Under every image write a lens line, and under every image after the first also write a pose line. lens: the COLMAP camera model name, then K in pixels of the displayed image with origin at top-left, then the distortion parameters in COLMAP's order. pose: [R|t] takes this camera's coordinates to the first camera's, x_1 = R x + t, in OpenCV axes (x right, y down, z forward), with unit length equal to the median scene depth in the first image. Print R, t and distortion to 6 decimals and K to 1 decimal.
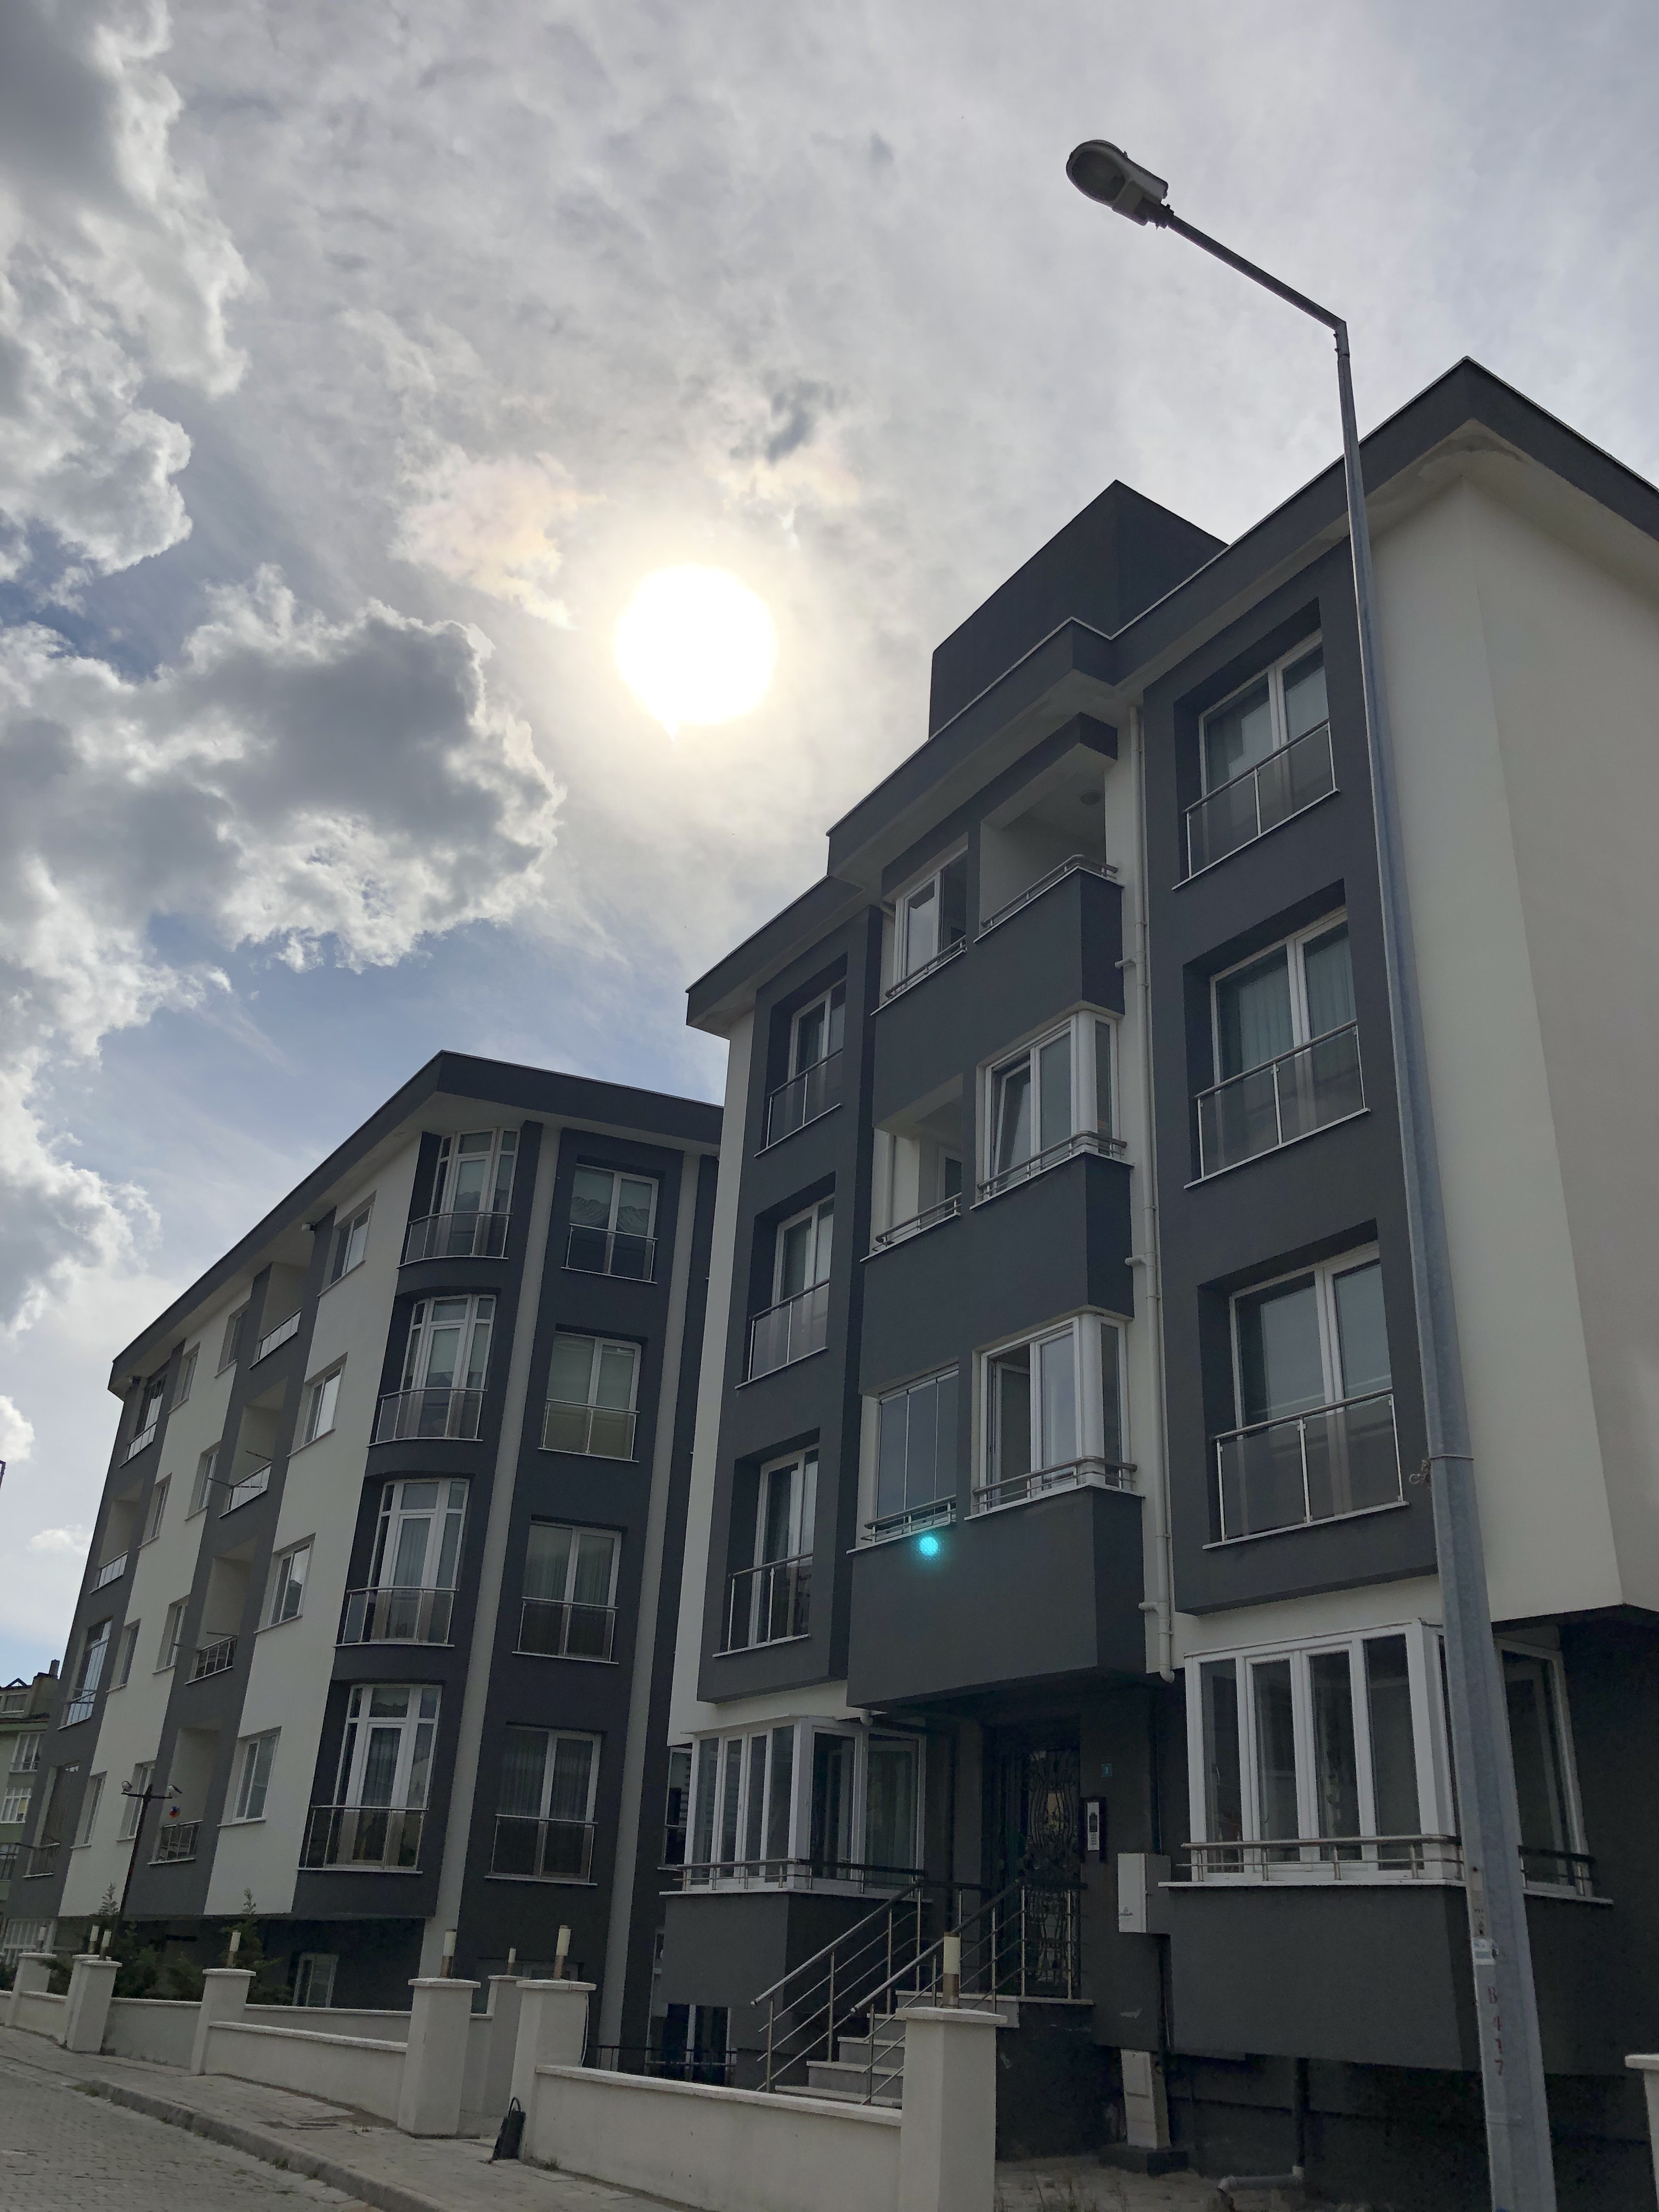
lens RADIAL K [[1774.7, 0, 841.4], [0, 1774.7, 1094.3], [0, 0, 1]] dist [0.010075, -0.017958]
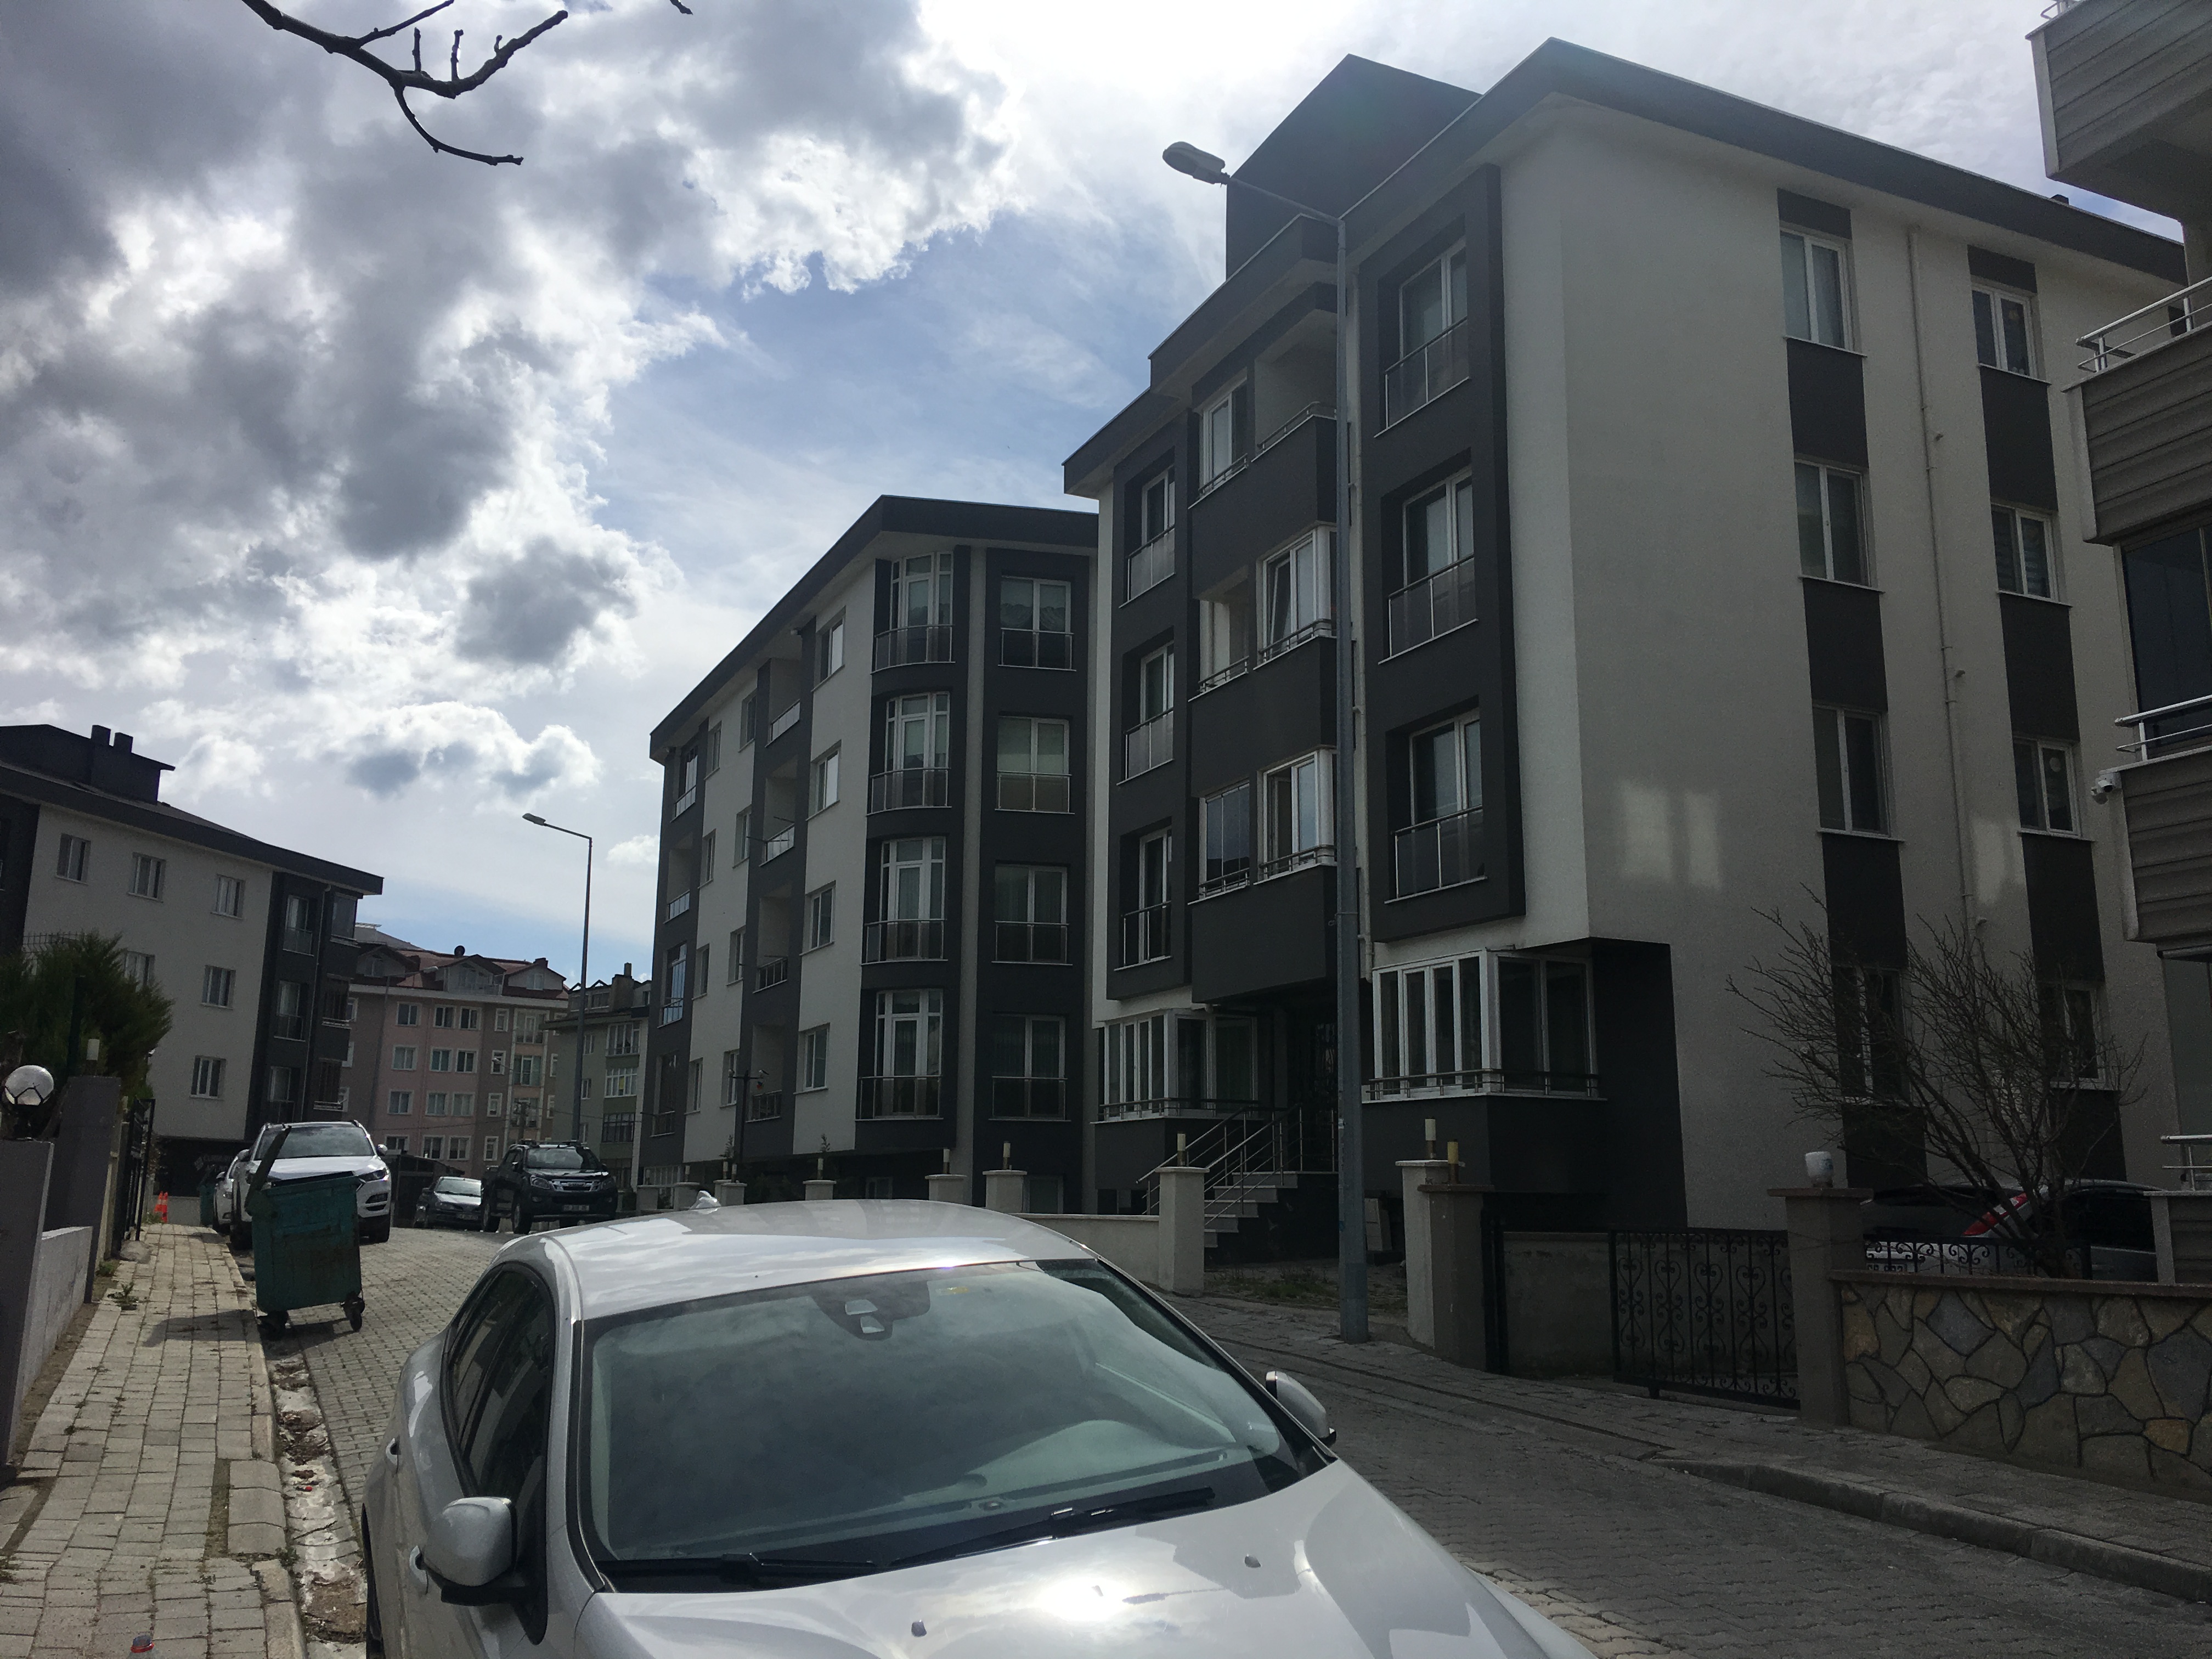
lens RADIAL K [[1825.3, 0, 1119.0], [0, 1825.3, 791.0], [0, 0, 1]] dist [0.004224, -0.018674]
pose [[0.989955, -0.069538, -0.123100, 0.115363], [0.096920, 0.967688, 0.232781, -0.158353], [0.102935, -0.242373, 0.964707, -0.369776]]
